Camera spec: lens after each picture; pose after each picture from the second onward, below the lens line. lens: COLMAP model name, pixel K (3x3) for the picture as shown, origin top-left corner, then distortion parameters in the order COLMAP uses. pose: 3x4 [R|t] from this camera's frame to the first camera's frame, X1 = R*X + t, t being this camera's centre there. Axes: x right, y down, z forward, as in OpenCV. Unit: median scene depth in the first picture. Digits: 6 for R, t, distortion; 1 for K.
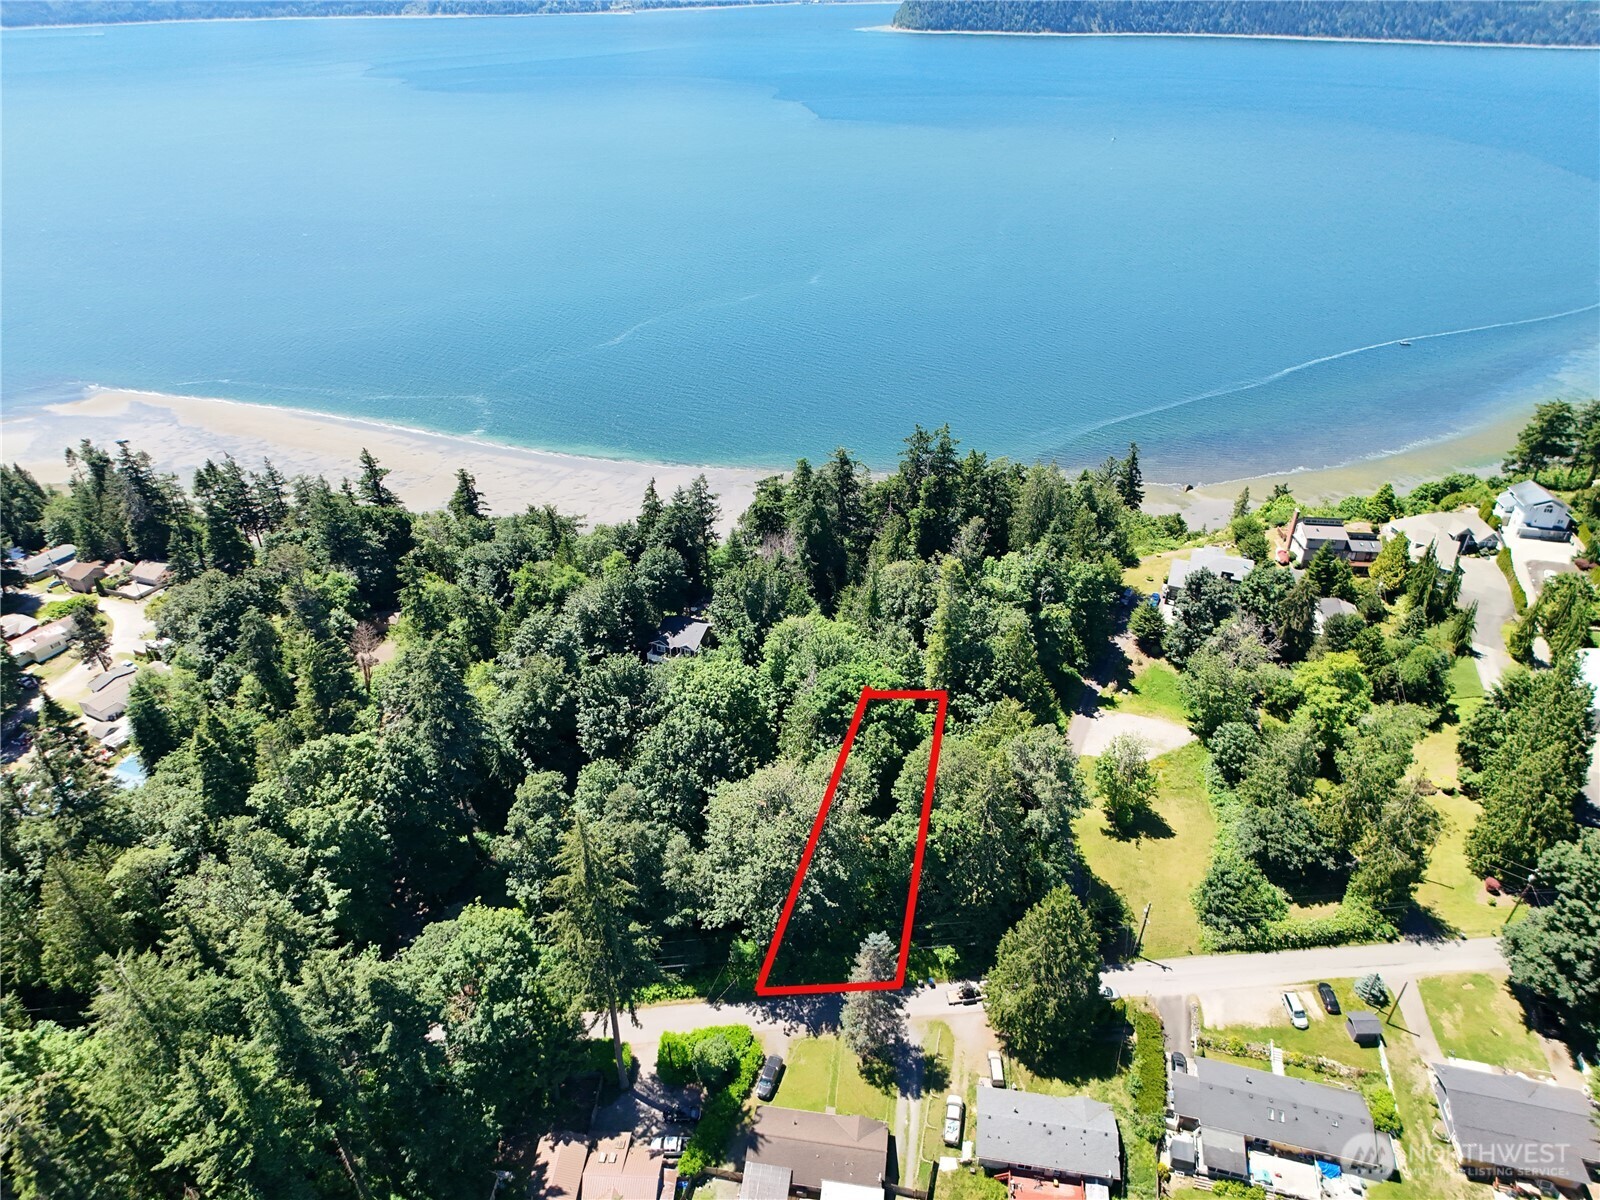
lens RADIAL K [[931.2, 0, 799.6], [0, 931.2, 596.9], [0, 0, 1]] dist [-0.039805, 0.006288]
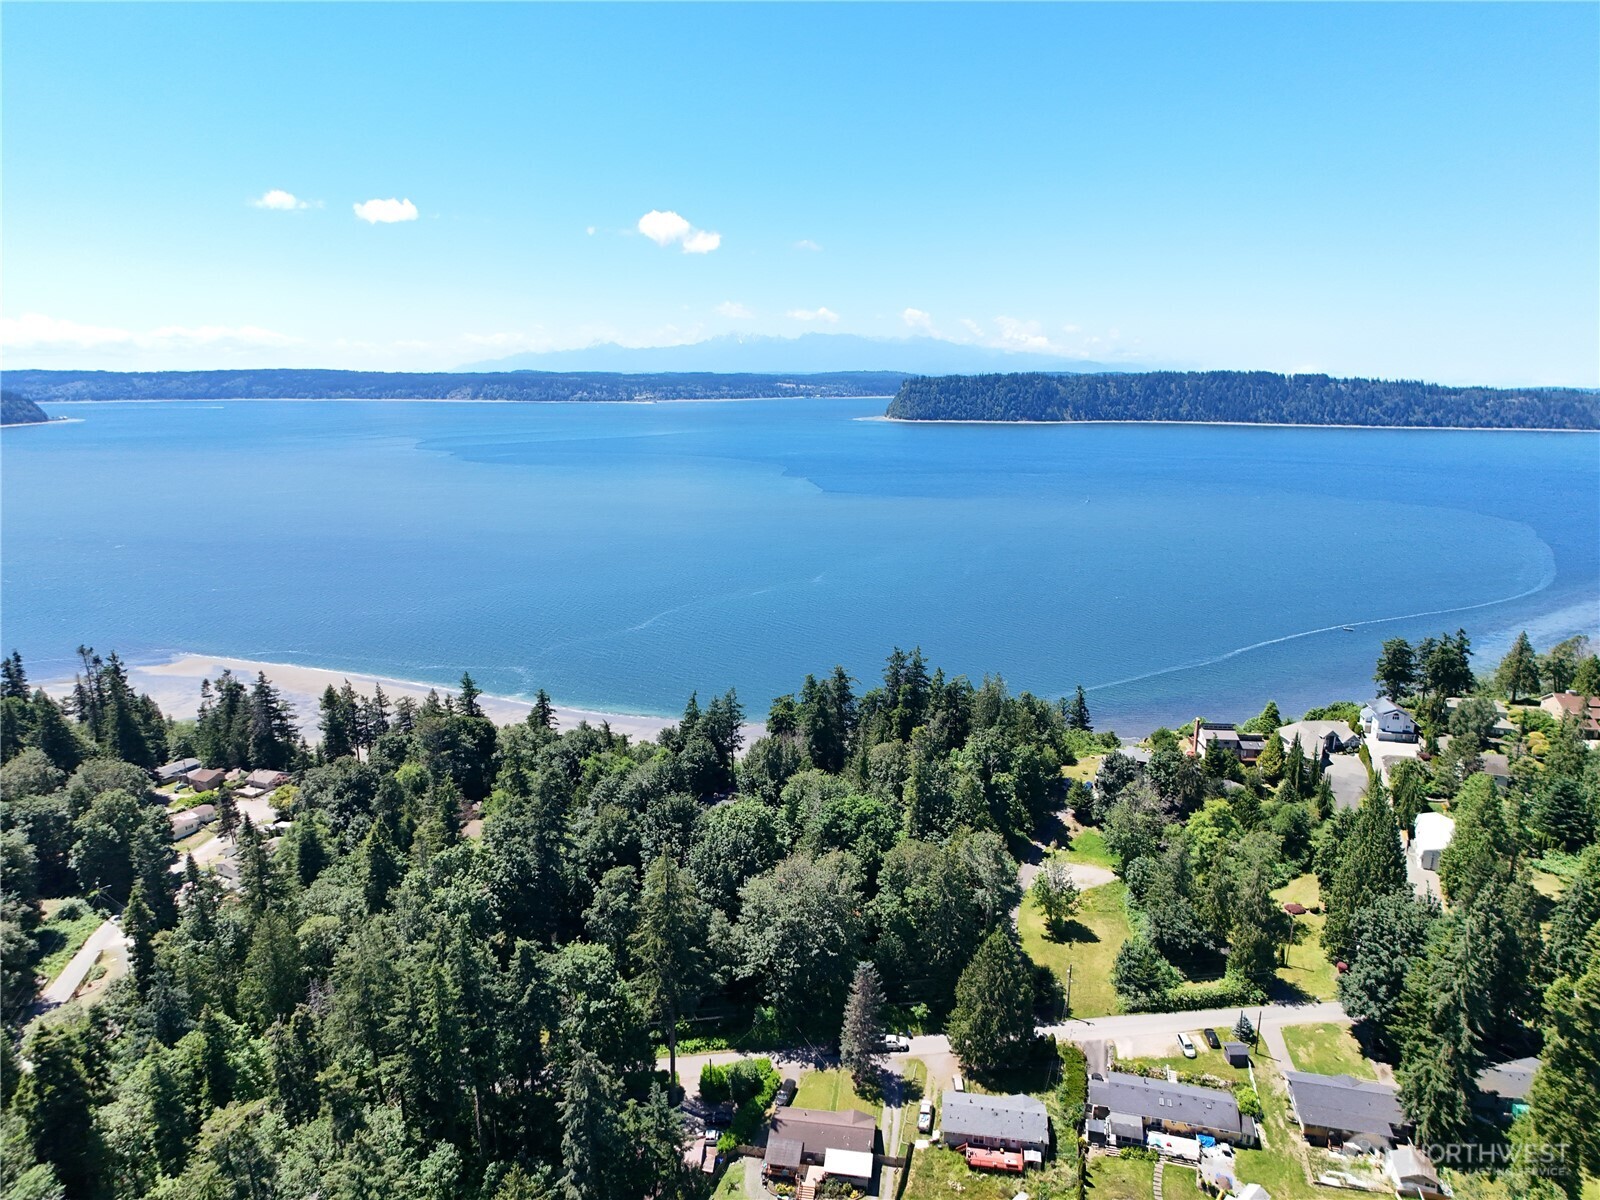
lens RADIAL K [[931.2, 0, 800.8], [0, 931.2, 590.3], [0, 0, 1]] dist [-0.039805, 0.006288]
pose [[0.999981, 0.005927, -0.001725, -0.010169], [-0.006166, 0.946259, -0.323350, 0.205216], [-0.000284, 0.323355, 0.946278, -0.357235]]
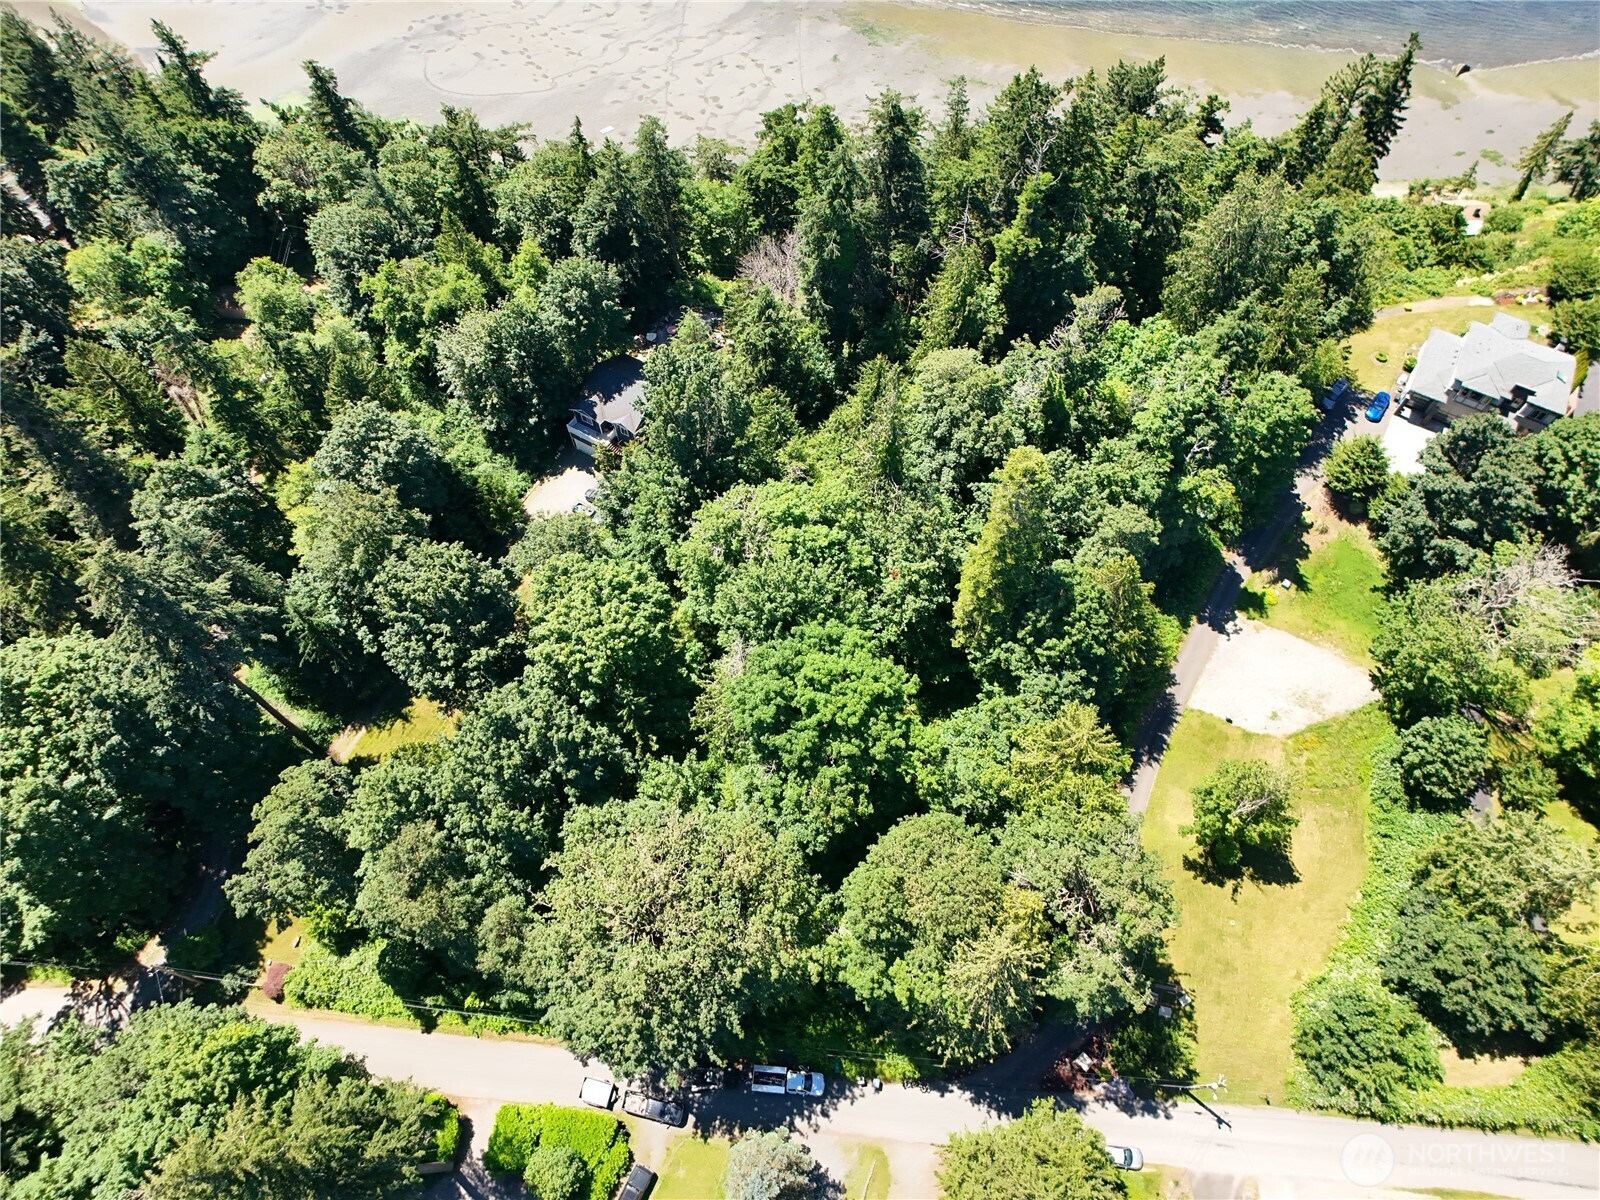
lens RADIAL K [[931.2, 0, 795.8], [0, 931.2, 599.2], [0, 0, 1]] dist [-0.039805, 0.006288]
pose [[0.990673, 0.110242, -0.080082, 0.080882], [-0.057139, 0.869660, 0.490334, -0.204660], [0.123700, -0.481185, 0.867848, 0.466301]]
